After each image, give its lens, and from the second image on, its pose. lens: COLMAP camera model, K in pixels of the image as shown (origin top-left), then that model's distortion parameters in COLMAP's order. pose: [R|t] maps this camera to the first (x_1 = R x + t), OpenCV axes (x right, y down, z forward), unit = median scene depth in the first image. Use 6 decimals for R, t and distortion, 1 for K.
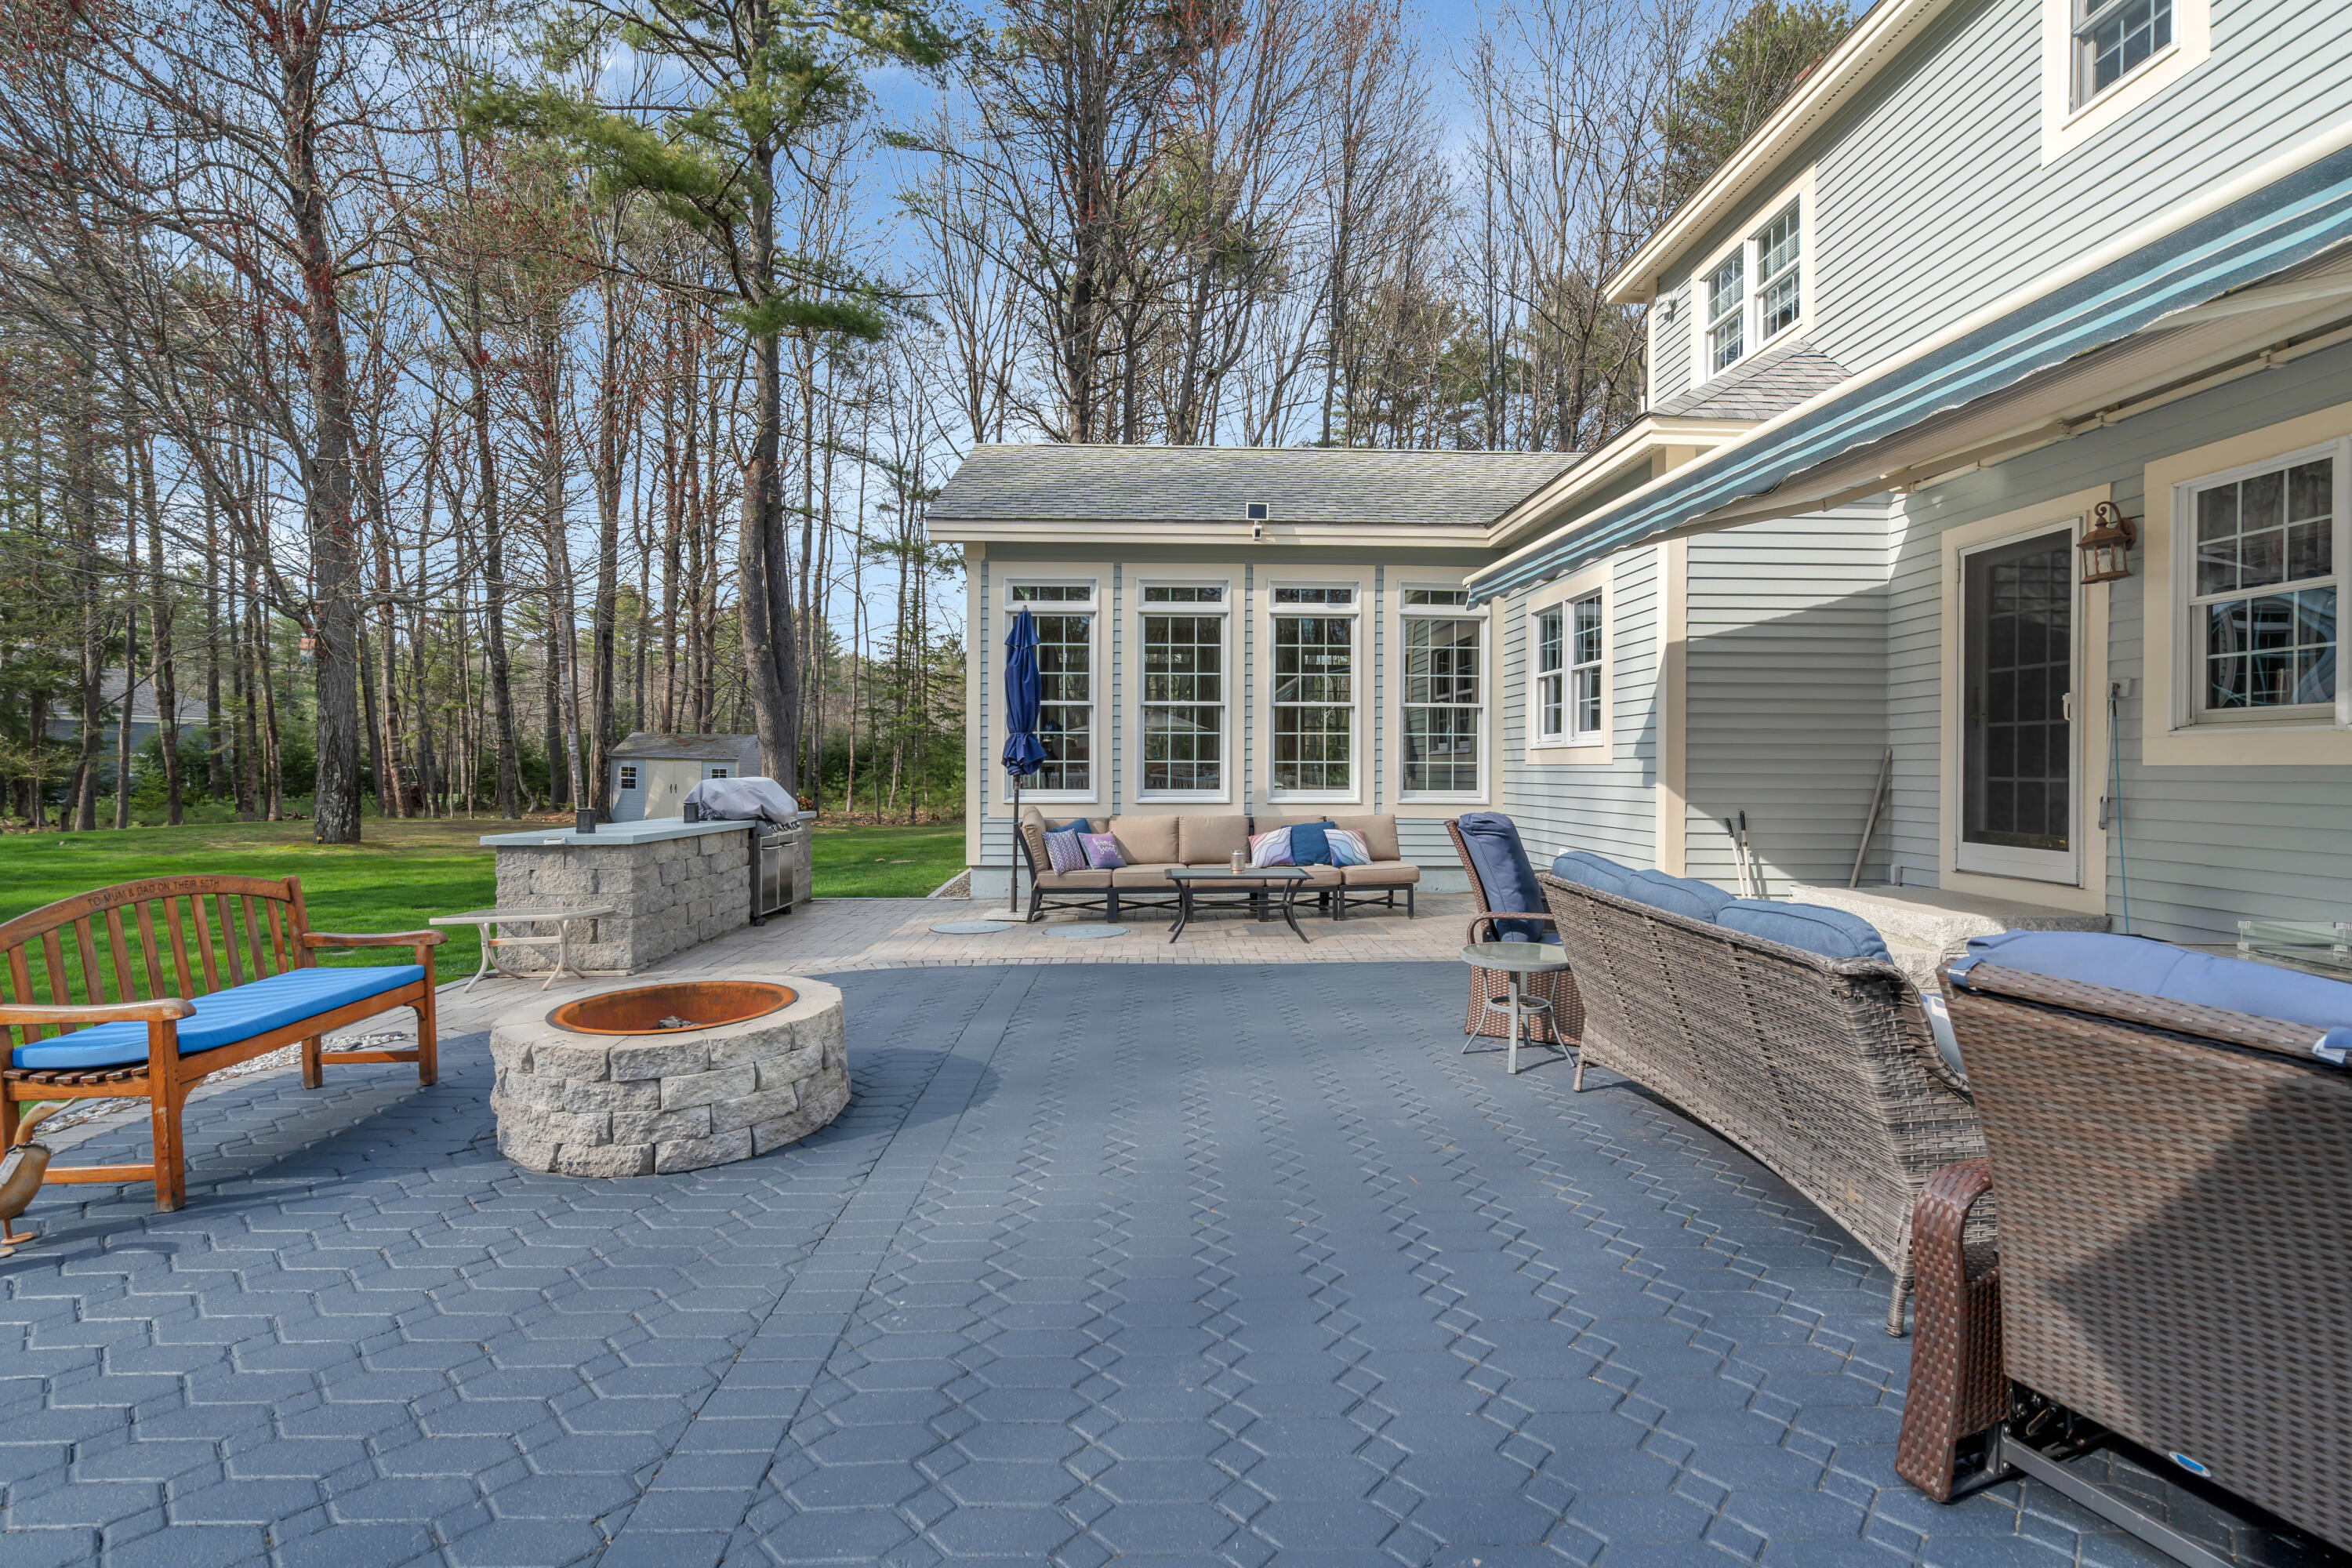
lens RADIAL K [[1080.9, 0, 1176.0], [0, 1080.9, 784.0], [0, 0, 1]] dist [0.000063, 0.000004]
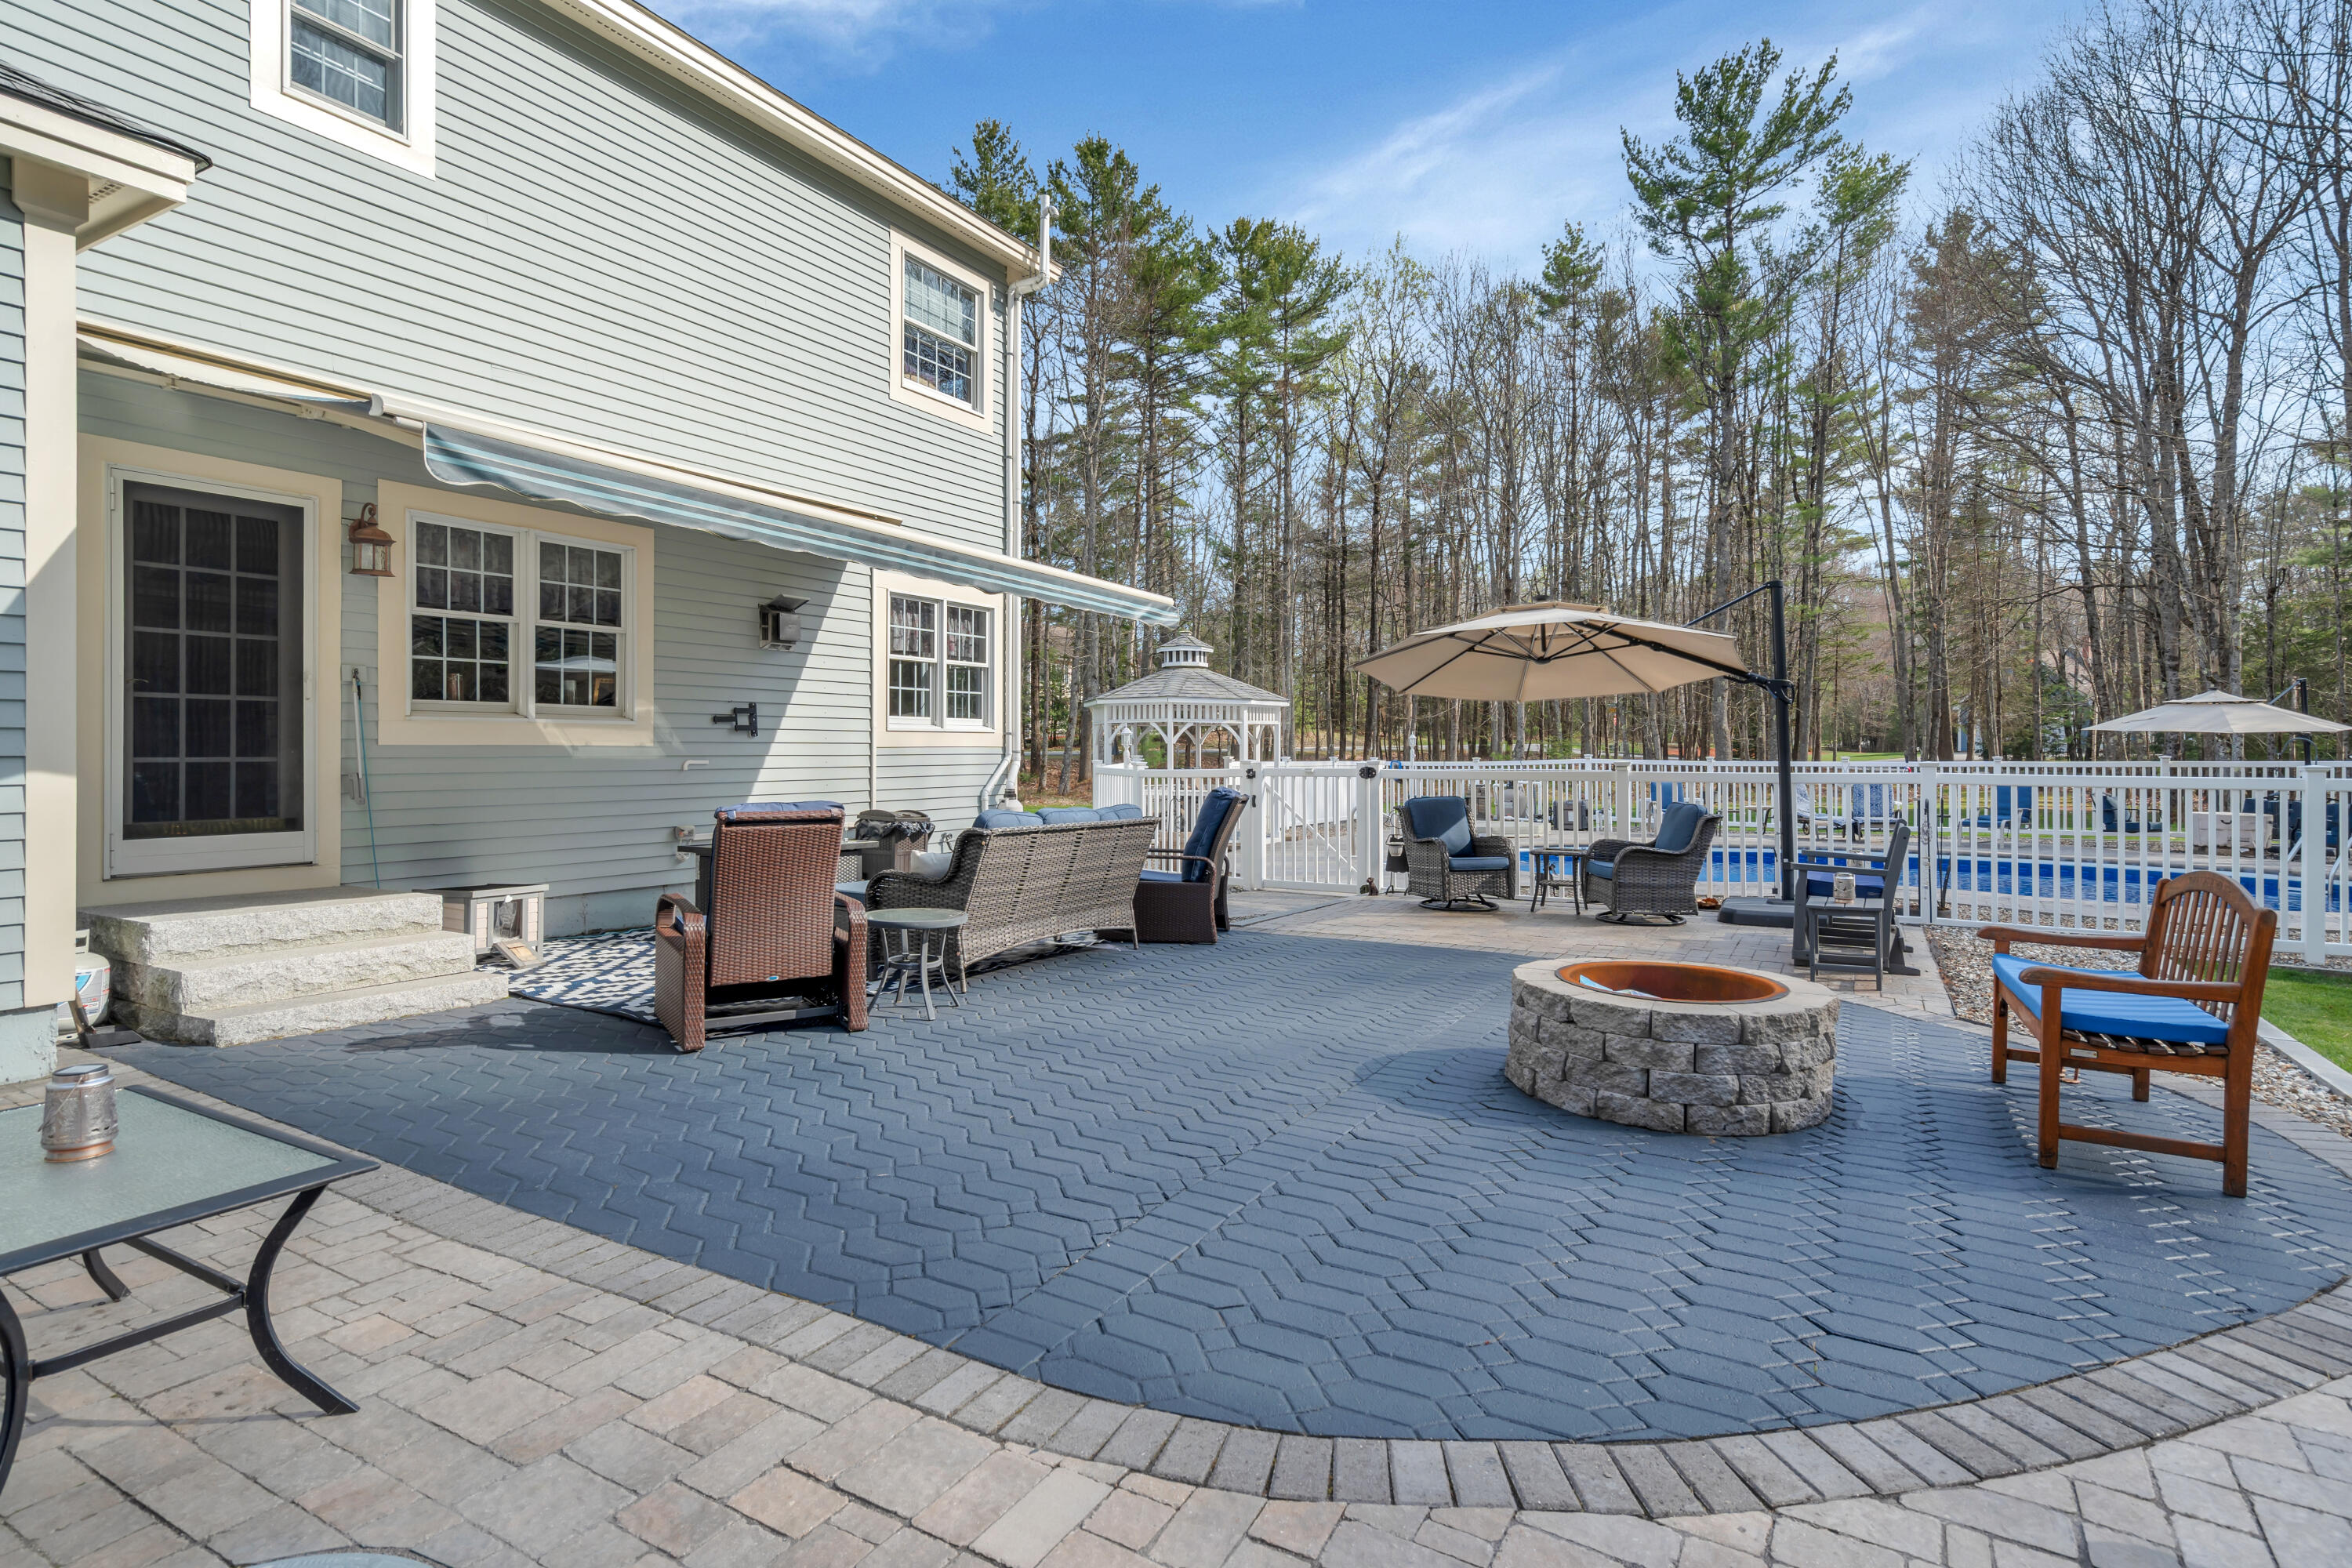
lens RADIAL K [[1187.3, 0, 1174.8], [0, 1187.3, 734.0], [0, 0, 1]] dist [0.000831, 0.000075]
pose [[-0.850500, 0.001072, 0.525974, -0.436945], [0.005613, 0.999959, 0.007038, -0.030499], [-0.525945, 0.008938, -0.850472, 1.508977]]
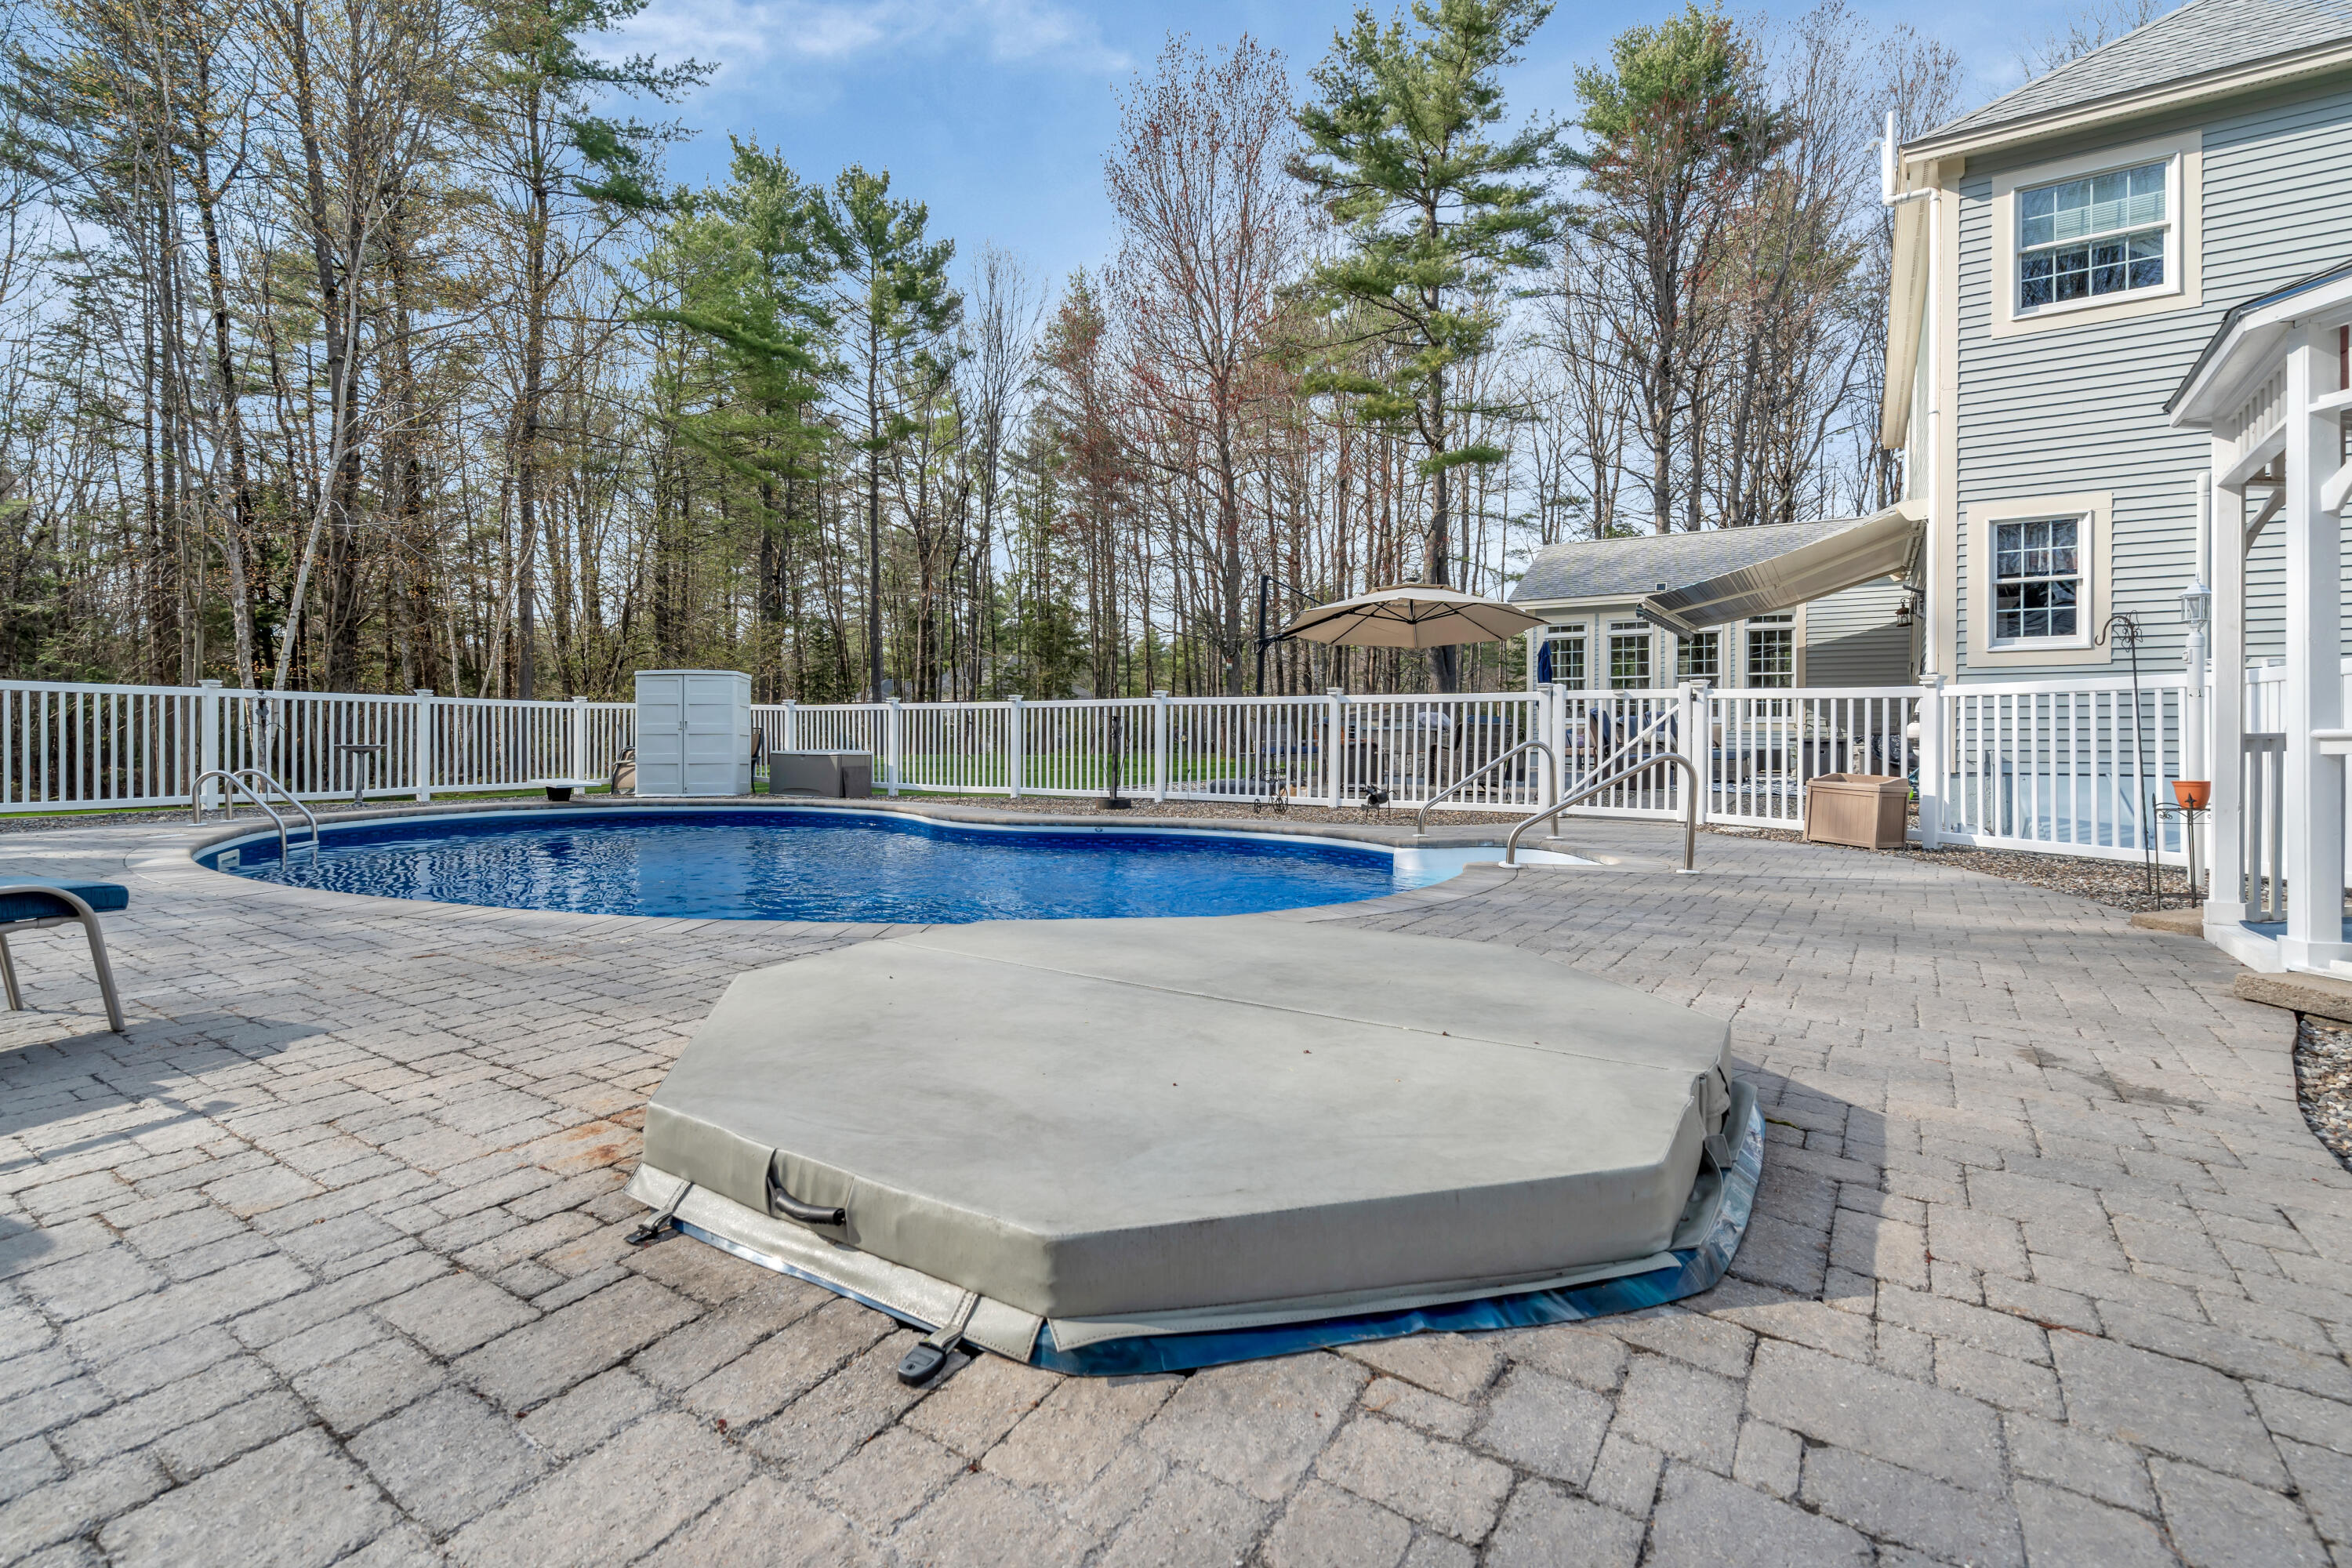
lens RADIAL K [[1080.9, 0, 1176.0], [0, 1080.9, 784.0], [0, 0, 1]] dist [0.000063, 0.000004]
pose [[0.824375, 0.028940, -0.565303, 0.396901], [-0.006148, 0.999091, 0.042181, 0.036664], [0.566010, -0.031298, 0.823804, -1.014906]]
